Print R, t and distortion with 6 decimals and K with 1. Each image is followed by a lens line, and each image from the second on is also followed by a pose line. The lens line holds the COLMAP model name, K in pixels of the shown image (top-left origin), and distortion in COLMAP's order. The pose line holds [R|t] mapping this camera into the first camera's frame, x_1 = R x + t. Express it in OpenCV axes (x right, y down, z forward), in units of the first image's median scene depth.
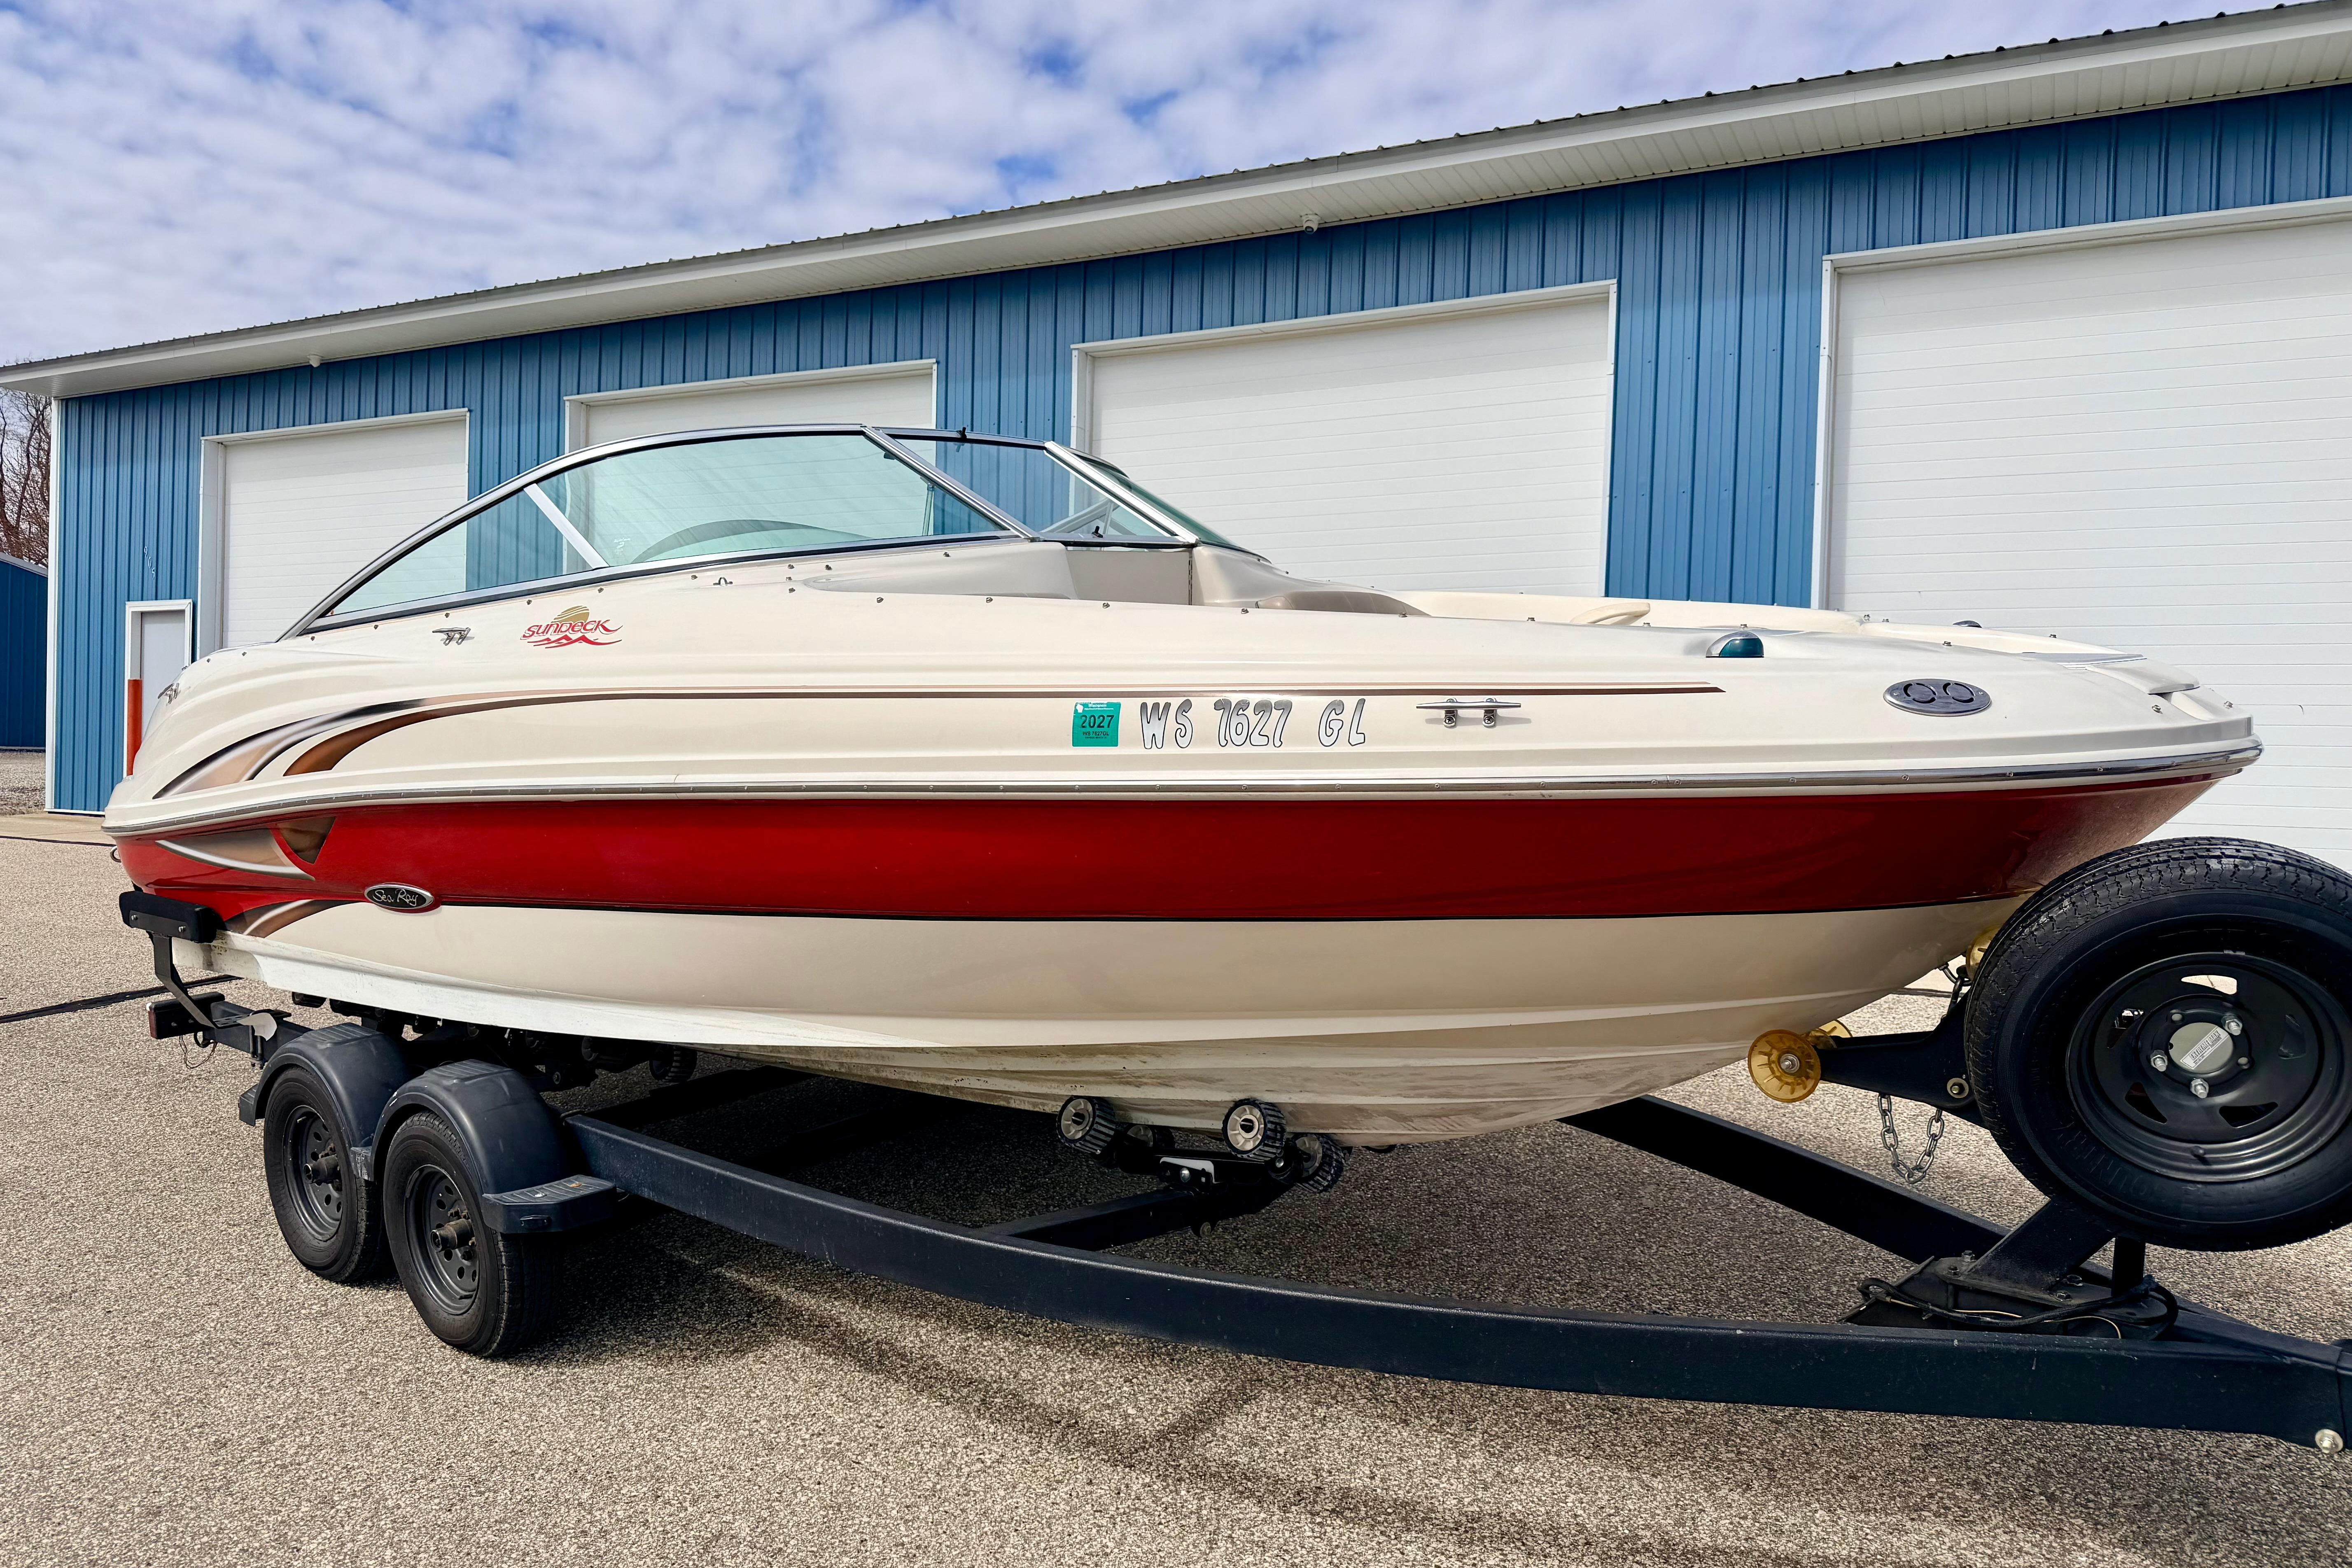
lens RADIAL K [[1823.7, 0, 1109.0], [0, 1823.7, 790.3], [0, 0, 1]] dist [0.001953, -0.002404]
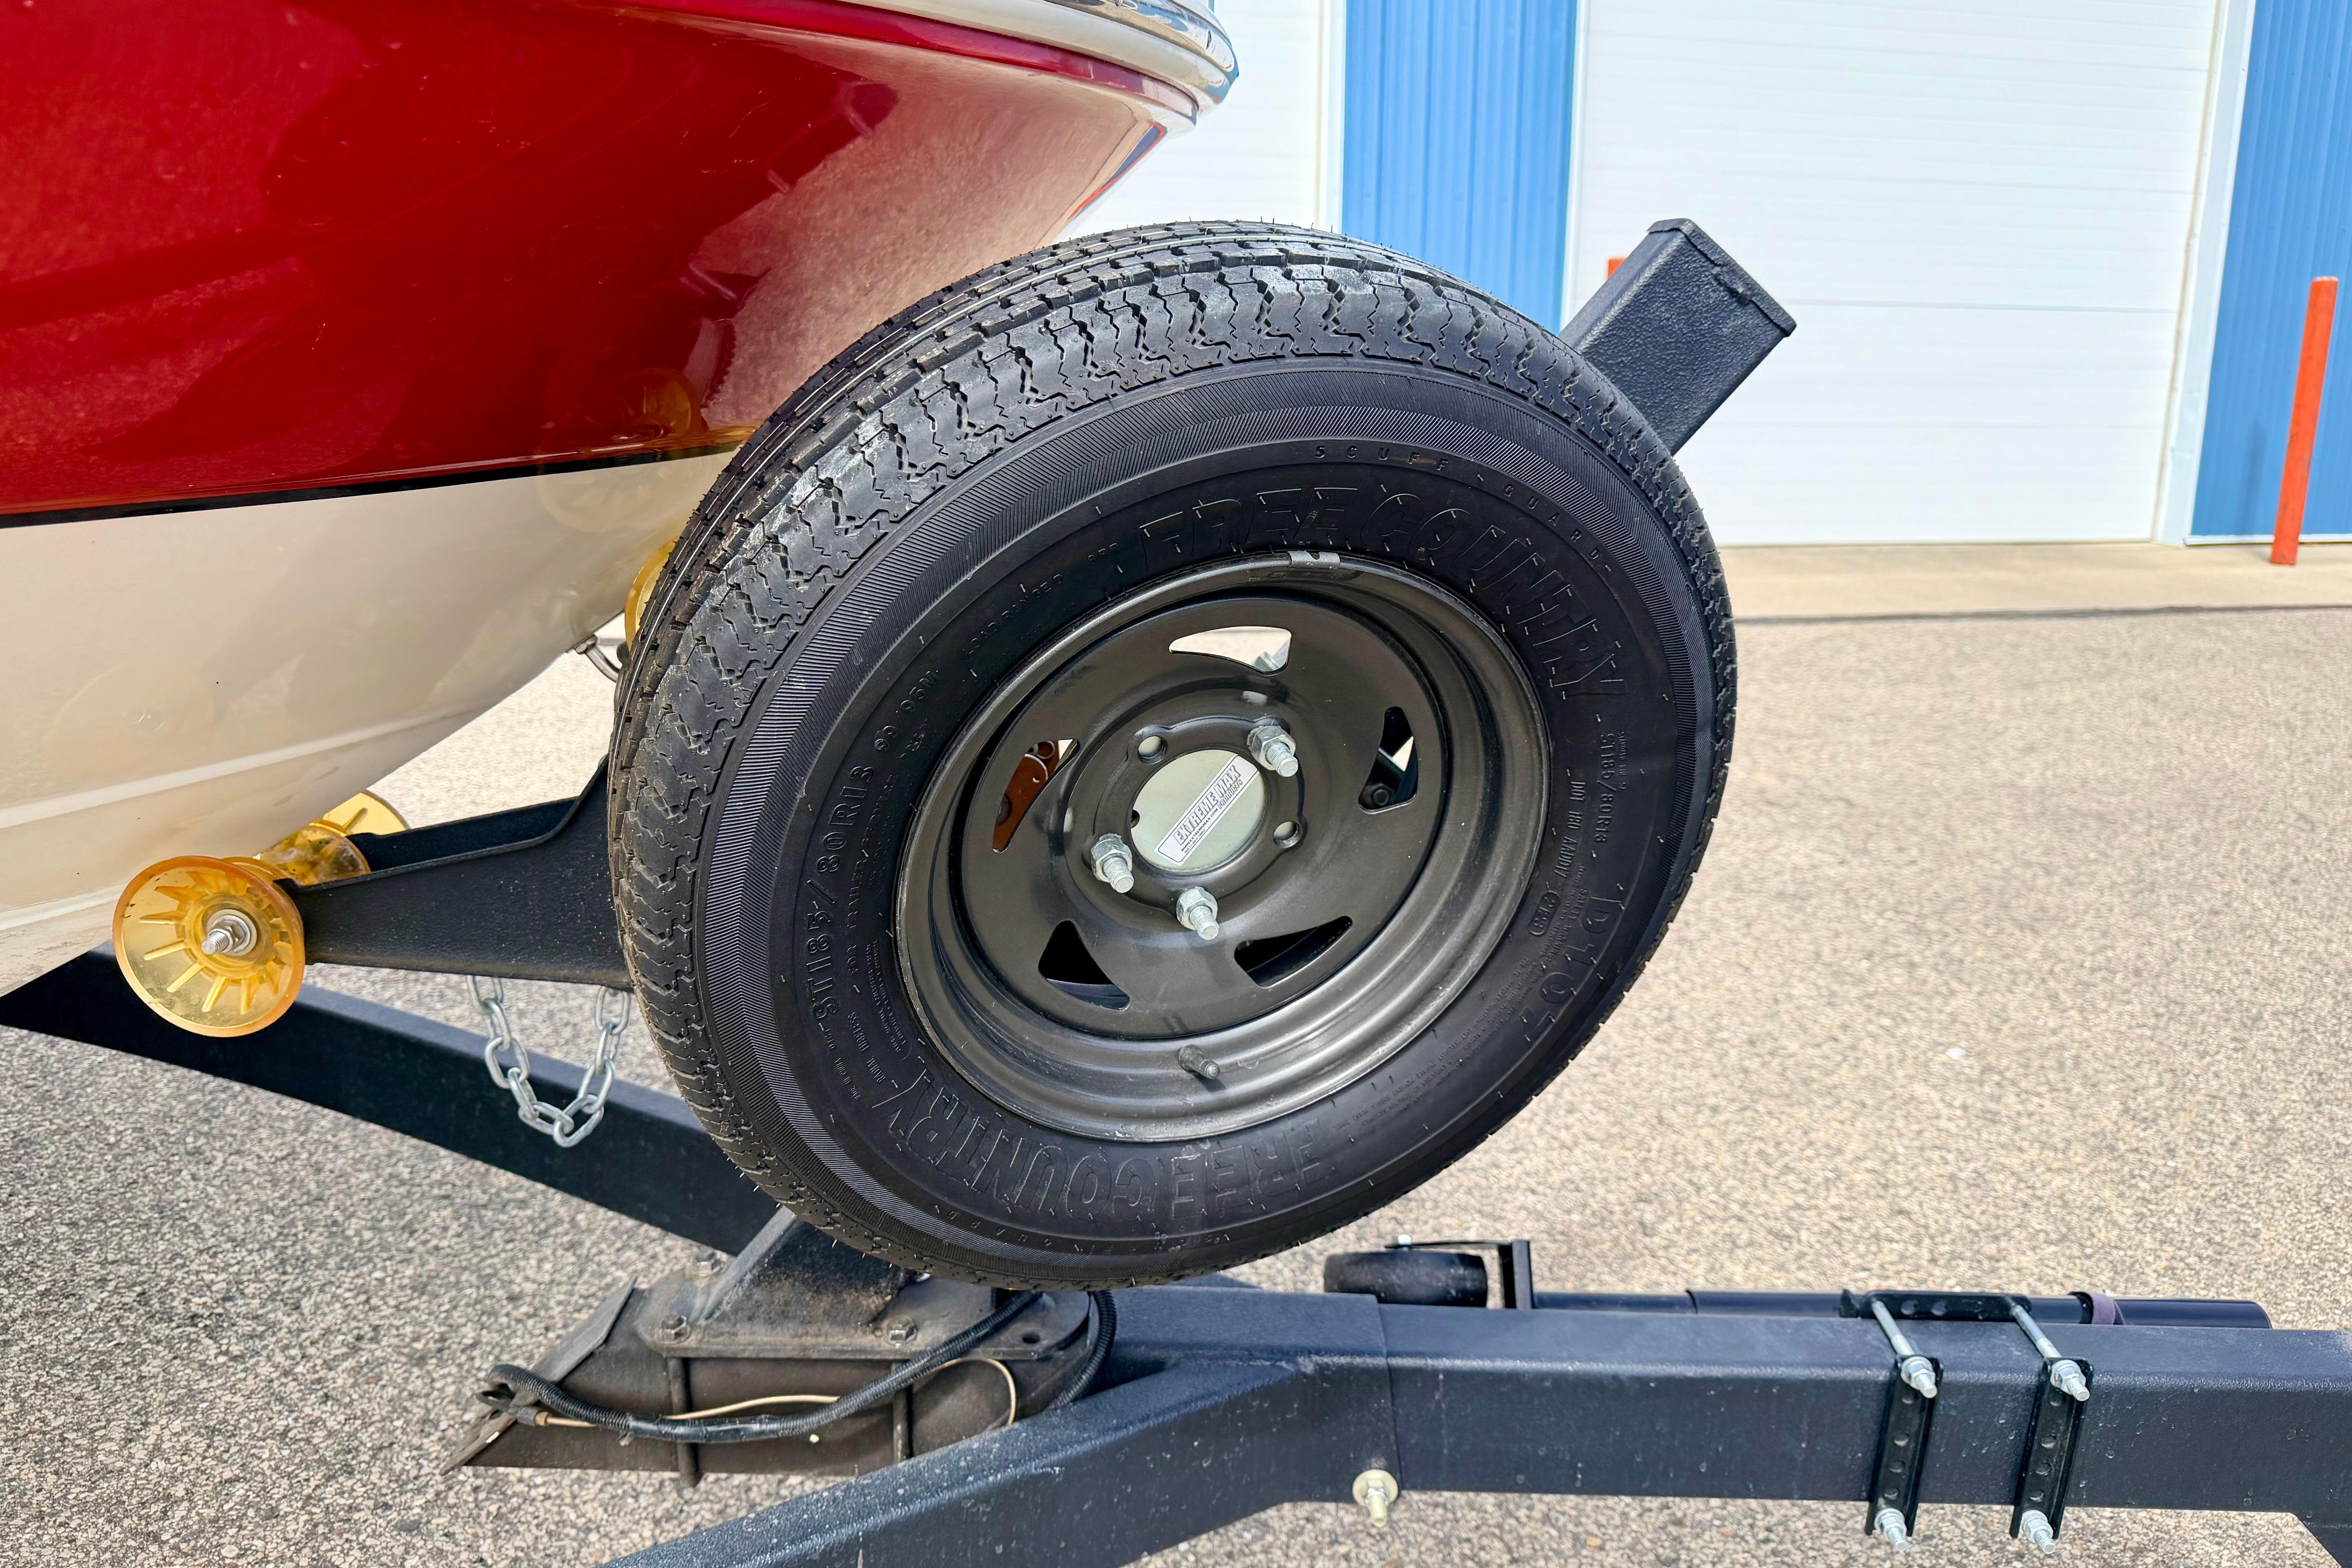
lens RADIAL K [[1629.0, 0, 1156.2], [0, 1629.0, 770.8], [0, 0, 1]] dist [0.125944, -0.175009]
pose [[0.773953, -0.154378, 0.614137, 0.375481], [0.030991, 0.977900, 0.206764, 0.059956], [-0.632484, -0.140993, 0.761633, 0.734279]]
